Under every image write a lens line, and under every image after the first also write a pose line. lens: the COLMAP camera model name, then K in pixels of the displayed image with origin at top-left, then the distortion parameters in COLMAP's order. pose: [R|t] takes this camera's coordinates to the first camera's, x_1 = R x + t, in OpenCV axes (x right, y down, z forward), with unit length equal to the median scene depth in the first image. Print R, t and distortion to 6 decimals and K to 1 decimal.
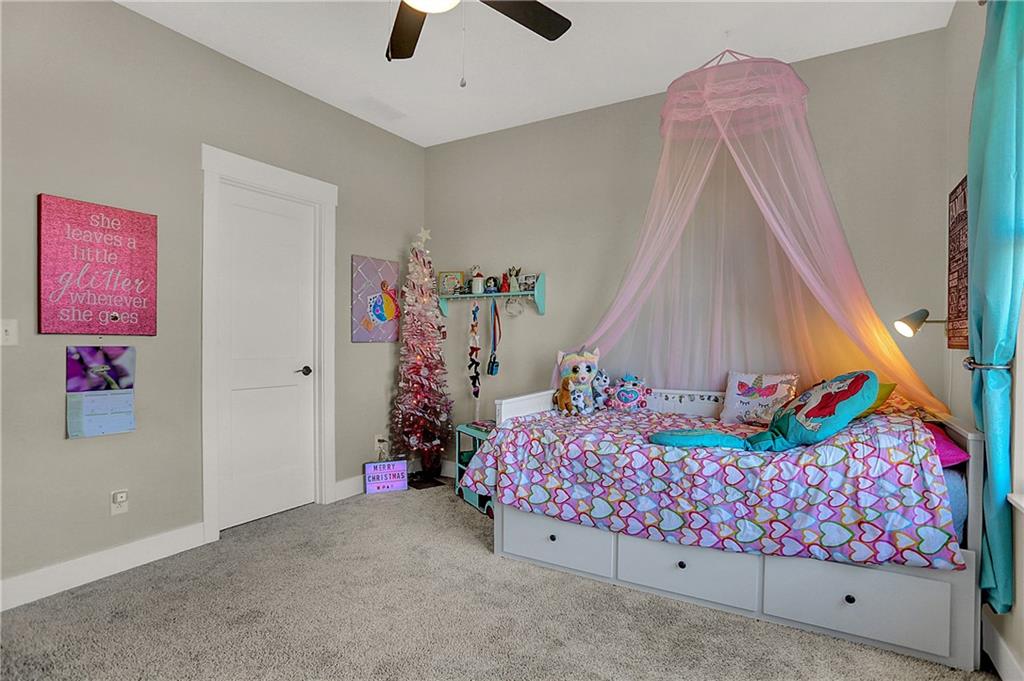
lens RADIAL K [[523.0, 0, 516.5], [0, 523.0, 344.0], [0, 0, 1]] dist [-0.074726, 0.035063]
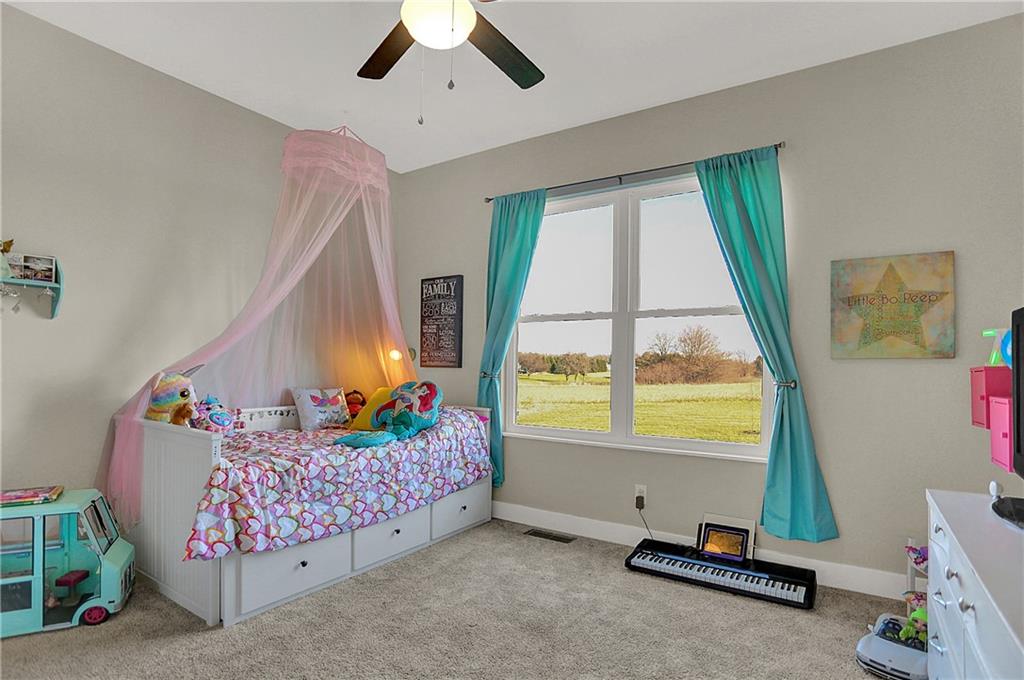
lens RADIAL K [[519.6, 0, 513.5], [0, 519.6, 367.6], [0, 0, 1]] dist [-0.069218, 0.034250]
pose [[0.034856, -0.006024, 0.999374, -0.925179], [-0.009676, 0.999933, 0.006365, -0.004386], [-0.999345, -0.009892, 0.034796, 0.612432]]
